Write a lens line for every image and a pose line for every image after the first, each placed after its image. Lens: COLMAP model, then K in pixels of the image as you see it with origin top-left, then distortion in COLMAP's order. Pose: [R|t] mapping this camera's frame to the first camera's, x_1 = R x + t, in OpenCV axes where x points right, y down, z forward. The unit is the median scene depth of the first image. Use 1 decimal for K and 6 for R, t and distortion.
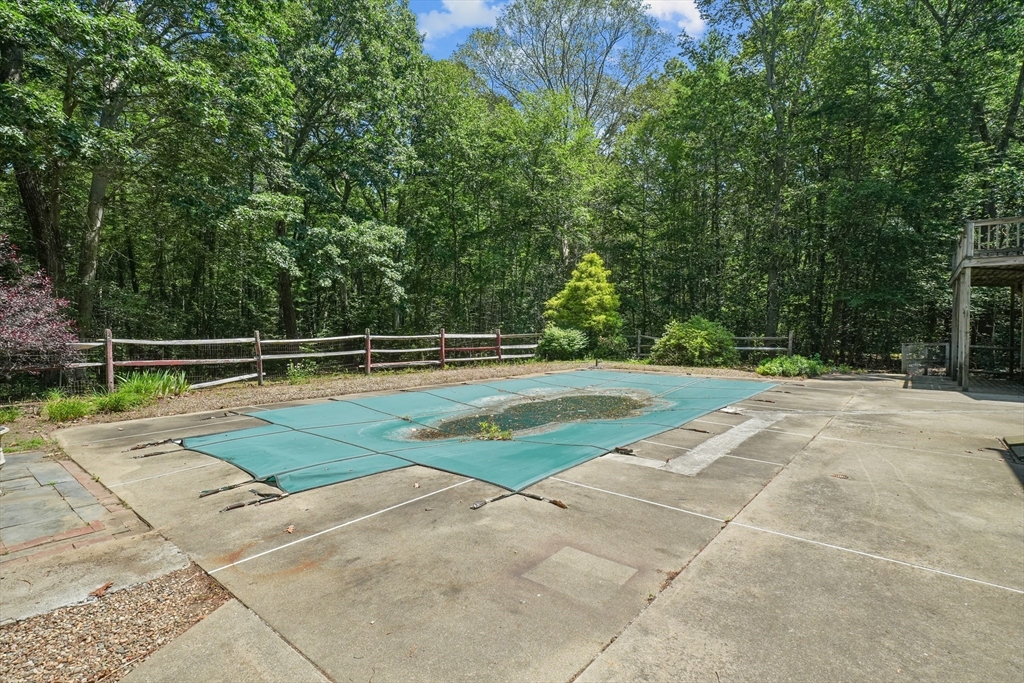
lens RADIAL K [[495.1, 0, 512.0], [0, 495.1, 341.5], [0, 0, 1]] dist [-0.000318, -0.000083]
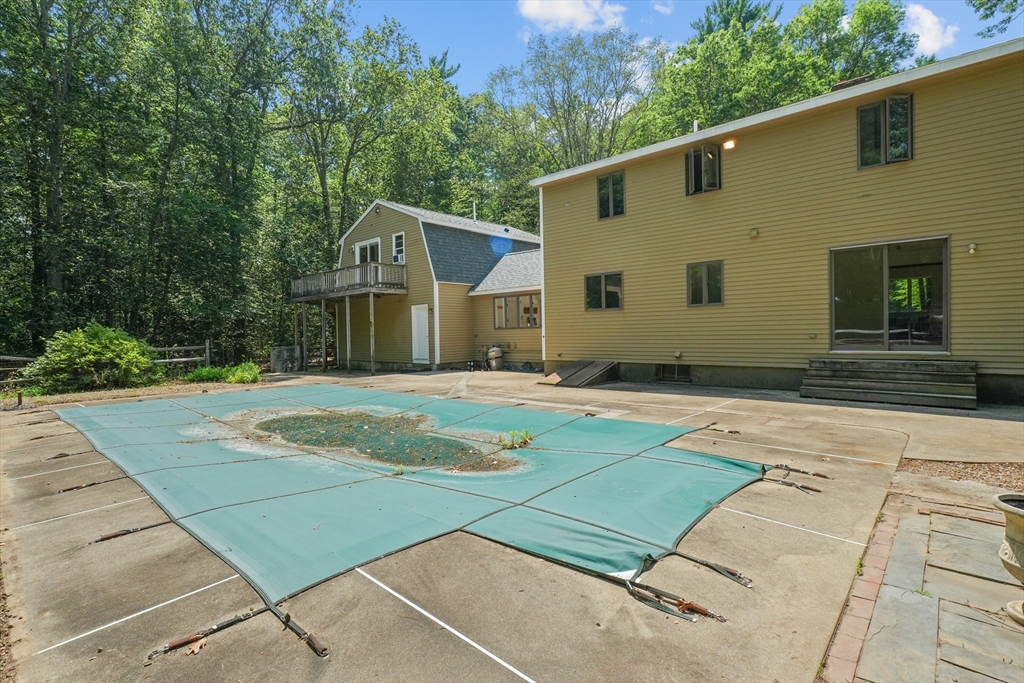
lens RADIAL K [[495.1, 0, 512.0], [0, 495.1, 341.5], [0, 0, 1]] dist [-0.000318, -0.000083]
pose [[0.032599, -0.023091, 0.999202, -1.692390], [0.046130, 0.998702, 0.021574, -0.049258], [-0.998403, 0.045390, 0.033622, 1.612377]]
